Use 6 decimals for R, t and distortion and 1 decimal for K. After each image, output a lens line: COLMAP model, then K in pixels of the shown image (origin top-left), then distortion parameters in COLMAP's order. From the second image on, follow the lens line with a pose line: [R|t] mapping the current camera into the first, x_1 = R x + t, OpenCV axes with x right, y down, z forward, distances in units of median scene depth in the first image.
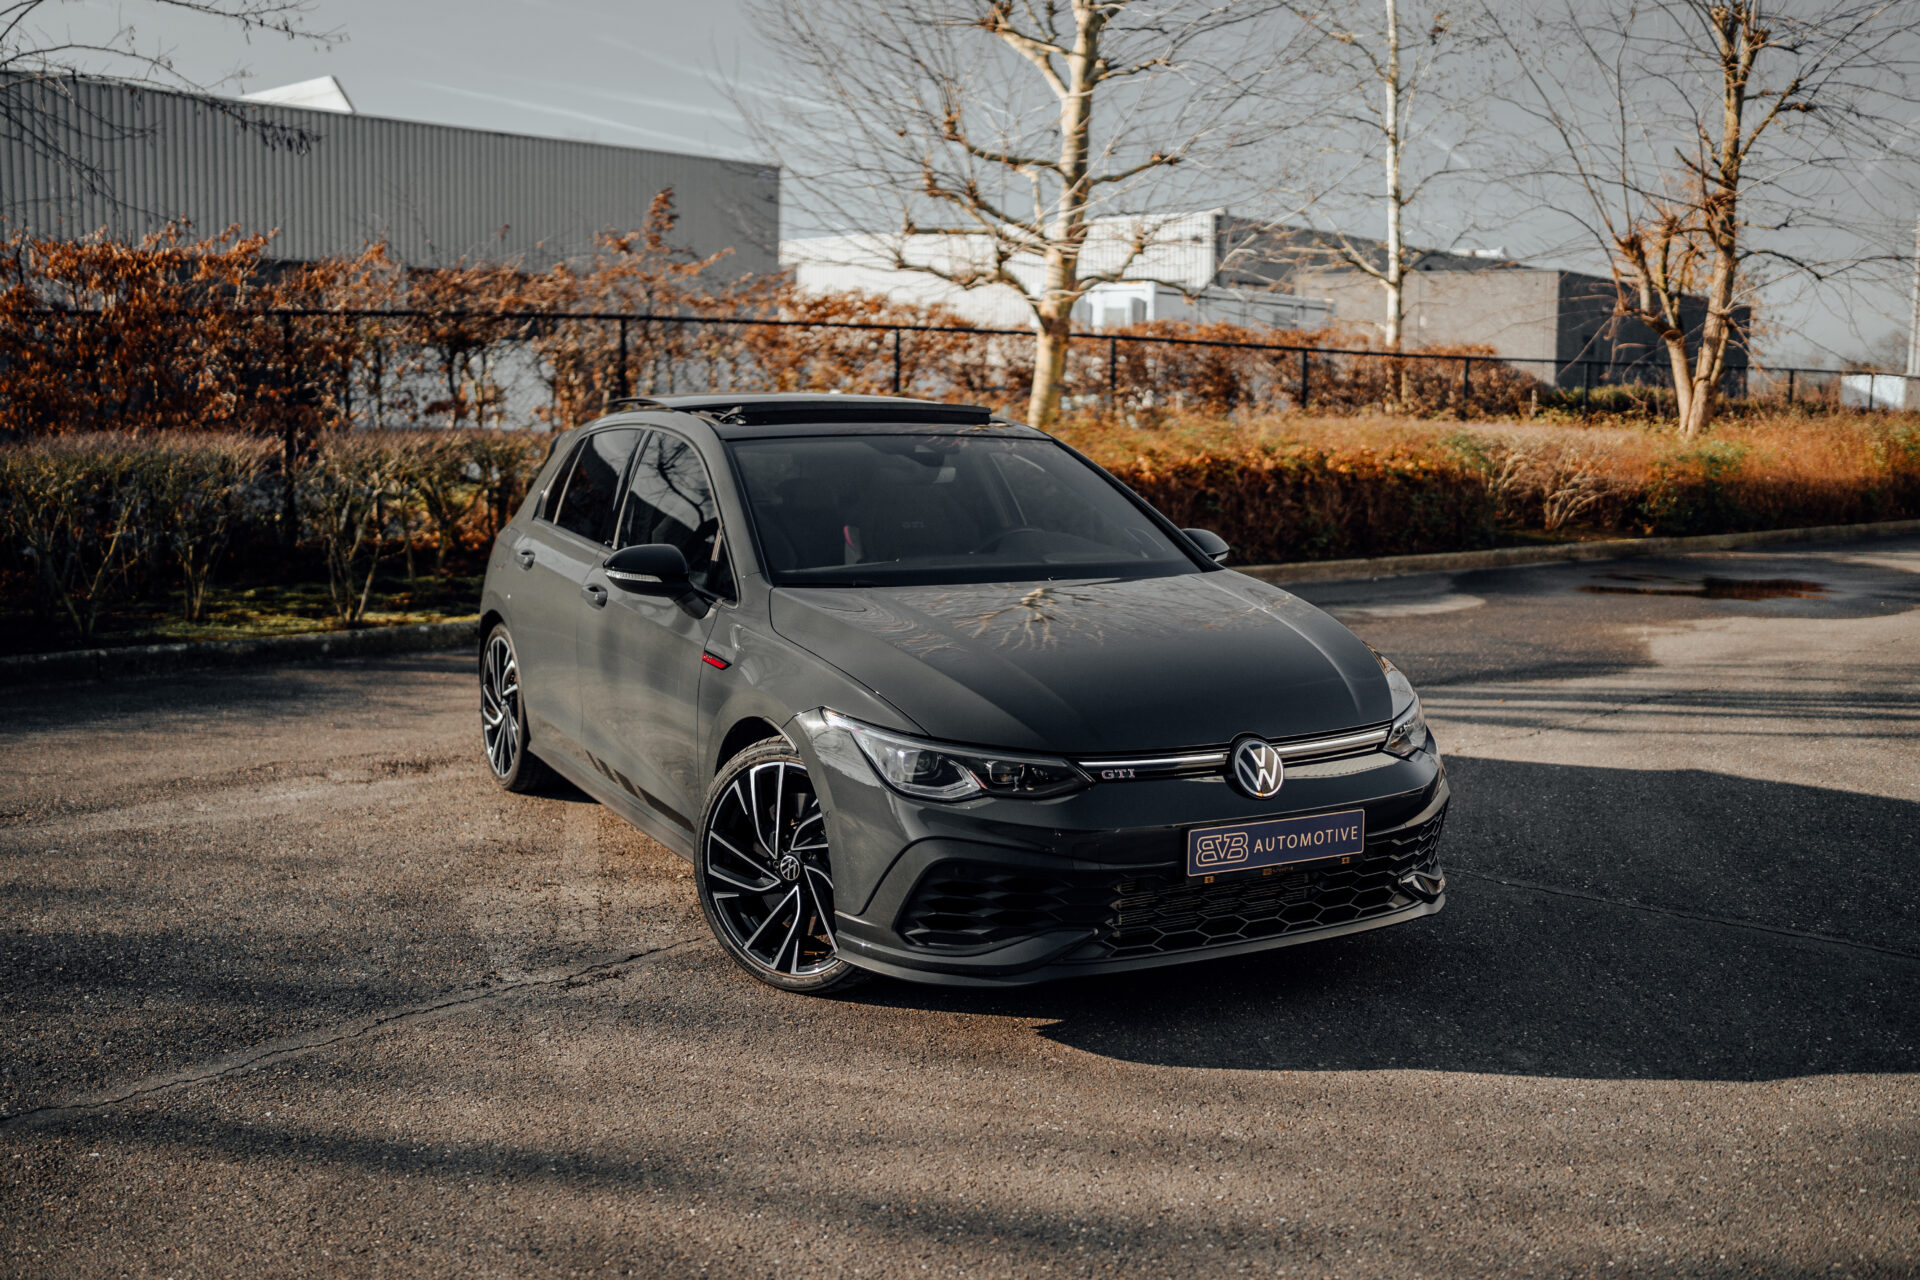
lens RADIAL K [[1841.1, 0, 990.0], [0, 1841.1, 635.8], [0, 0, 1]] dist [-0.193262, 0.240297]
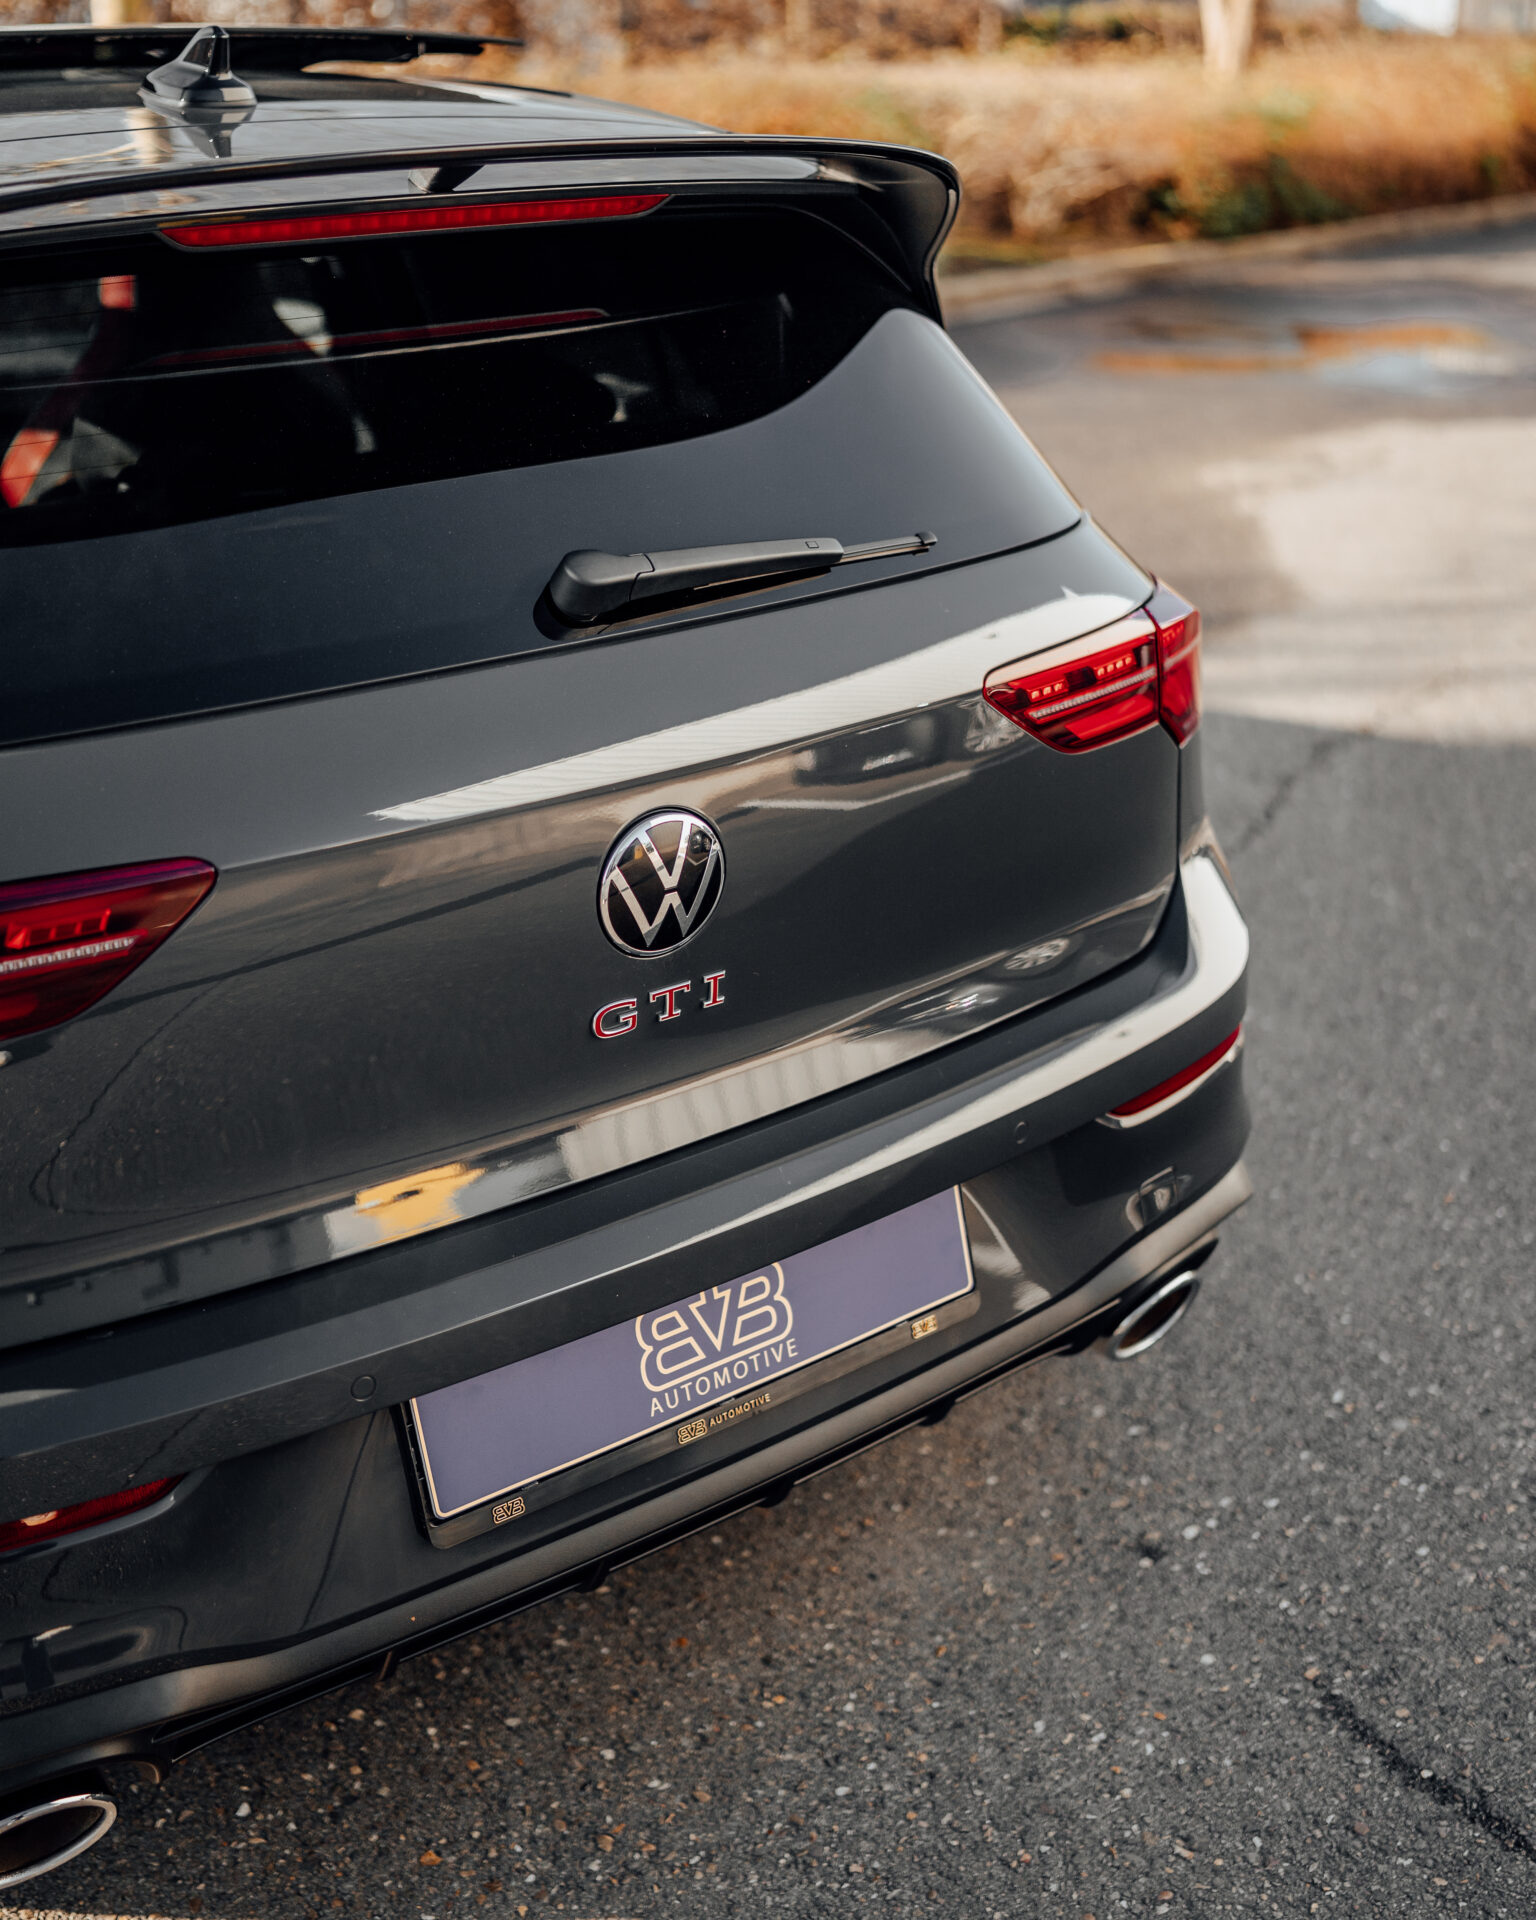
lens RADIAL K [[2213.5, 0, 771.0], [0, 2213.5, 874.5], [0, 0, 1]] dist [-0.086081, 0.017836]
pose [[0.979065, -0.096347, 0.179303, 0.084888], [0.052332, 0.970417, 0.235694, -0.038364], [-0.196707, -0.221376, 0.955143, 0.313422]]
